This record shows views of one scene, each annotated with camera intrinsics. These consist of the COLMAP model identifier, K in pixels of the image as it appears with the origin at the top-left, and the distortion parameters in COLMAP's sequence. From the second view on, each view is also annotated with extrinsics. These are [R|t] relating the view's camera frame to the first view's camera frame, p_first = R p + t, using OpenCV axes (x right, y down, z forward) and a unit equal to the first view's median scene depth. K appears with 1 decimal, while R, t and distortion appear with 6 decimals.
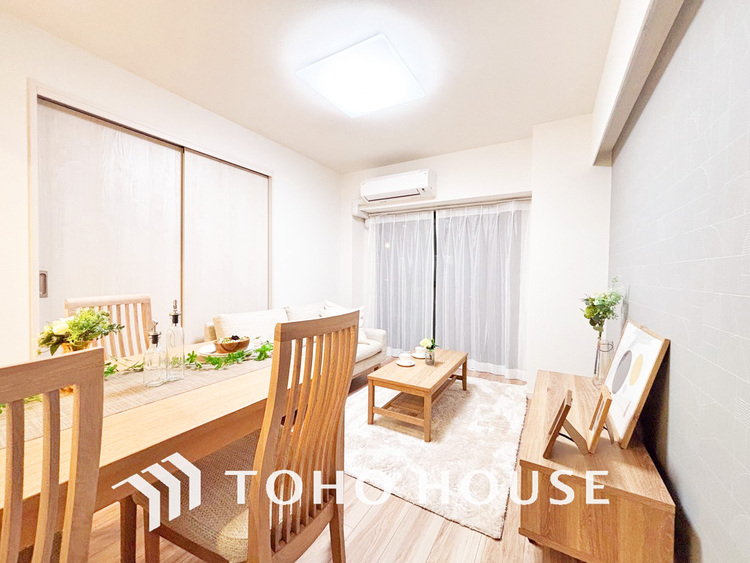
lens RADIAL K [[306.6, 0, 373.5], [0, 306.6, 276.1], [0, 0, 1]] dist [-0.001921, 0.000740]
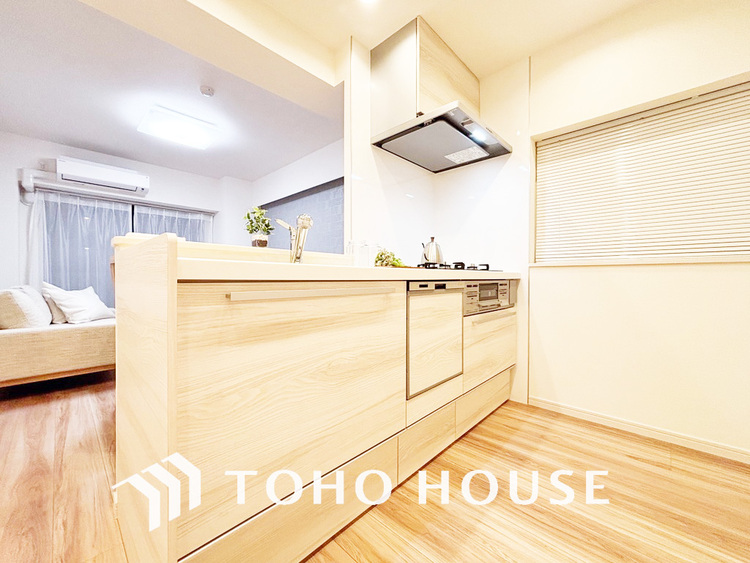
lens RADIAL K [[306.6, 0, 375.5], [0, 306.6, 282.9], [0, 0, 1]] dist [-0.001921, 0.000740]
pose [[0.227890, -0.018512, 0.973511, -0.735951], [0.015008, 0.999767, 0.015498, 0.080968], [-0.973571, 0.011078, 0.228114, -0.170354]]
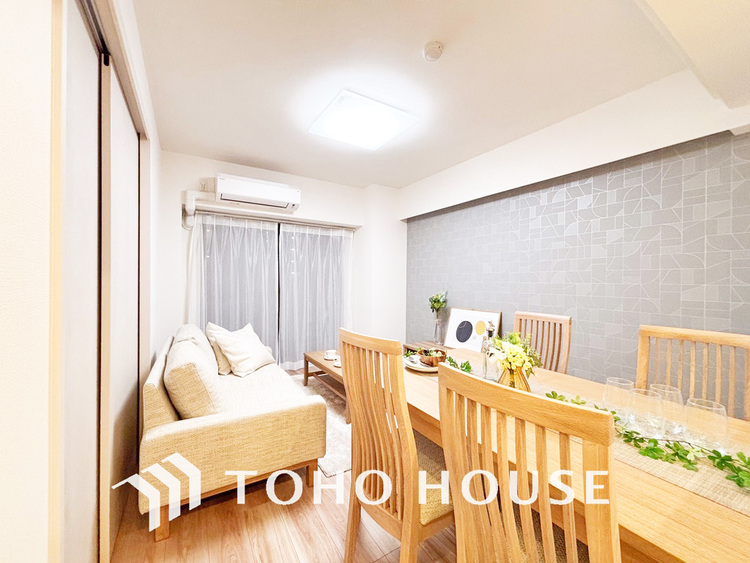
lens RADIAL K [[306.6, 0, 371.1], [0, 306.6, 282.1], [0, 0, 1]] dist [-0.001921, 0.000740]
pose [[0.467076, -0.002303, 0.884214, -0.582875], [0.008357, 0.999963, -0.001810, -0.006667], [-0.884178, 0.008234, 0.467078, 0.229392]]
